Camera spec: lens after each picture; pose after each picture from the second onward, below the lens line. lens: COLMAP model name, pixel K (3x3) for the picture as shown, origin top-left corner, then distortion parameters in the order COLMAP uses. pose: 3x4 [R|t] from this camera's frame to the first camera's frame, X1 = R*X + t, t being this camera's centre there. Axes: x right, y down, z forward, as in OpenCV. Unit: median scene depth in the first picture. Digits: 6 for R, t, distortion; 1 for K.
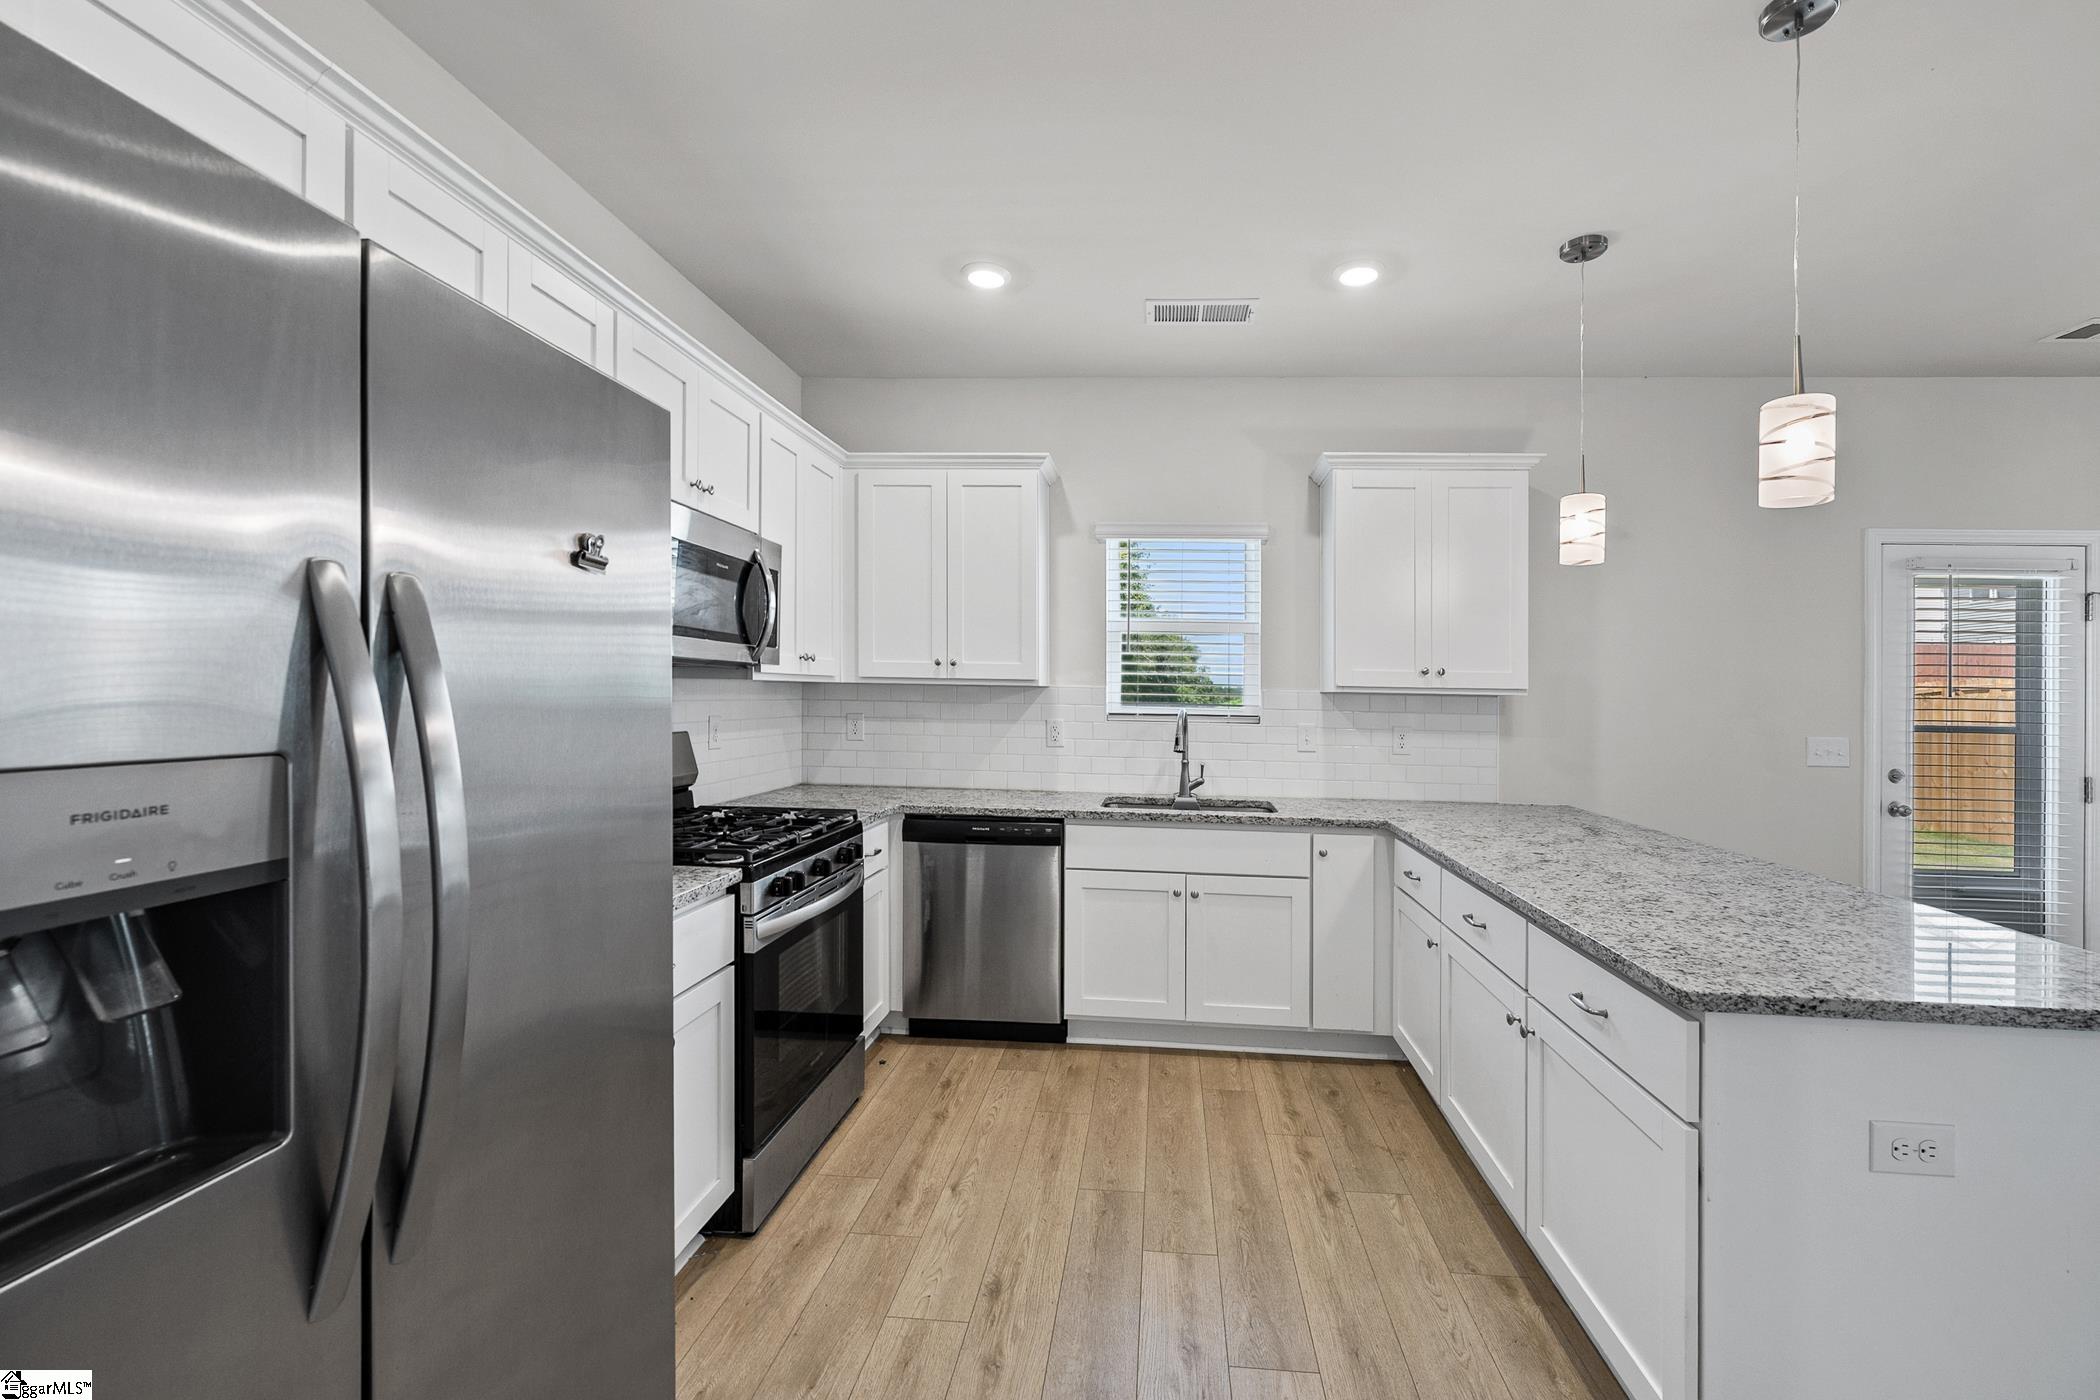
lens RADIAL K [[861.0, 0, 1115.7], [0, 861.0, 673.9], [0, 0, 1]] dist [-0.000458, -0.000131]
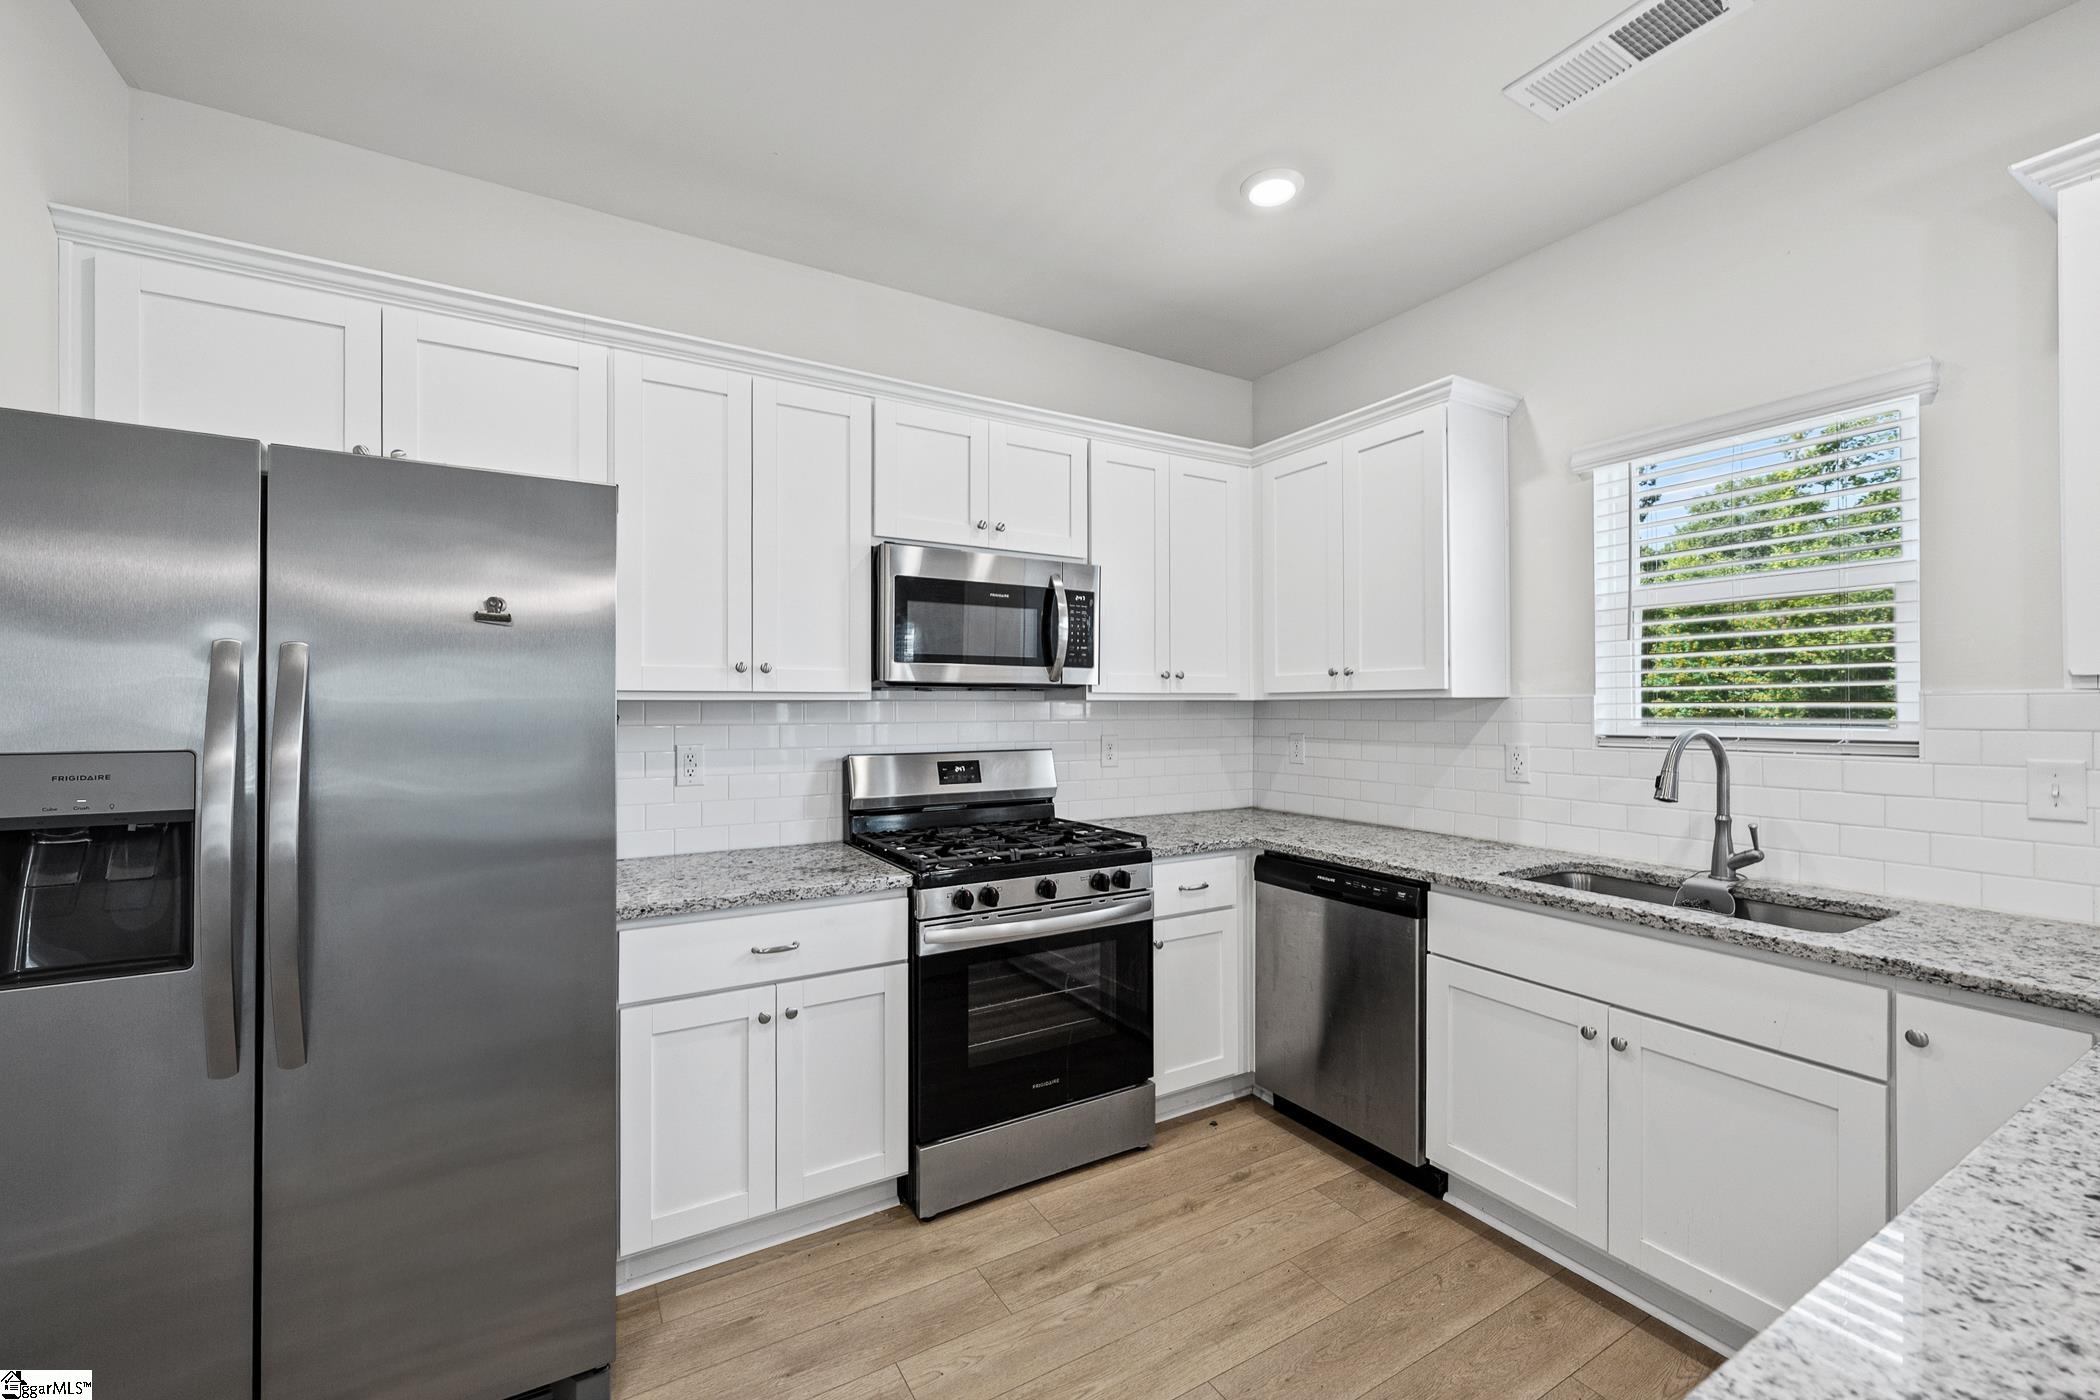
lens RADIAL K [[847.8, 0, 1057.3], [0, 847.8, 699.3], [0, 0, 1]] dist [-0.000330, -0.000182]
pose [[0.560572, -0.029389, -0.827584, 0.362582], [0.032336, 0.999385, -0.013587, 0.017104], [0.827474, -0.019144, 0.561177, 0.364354]]
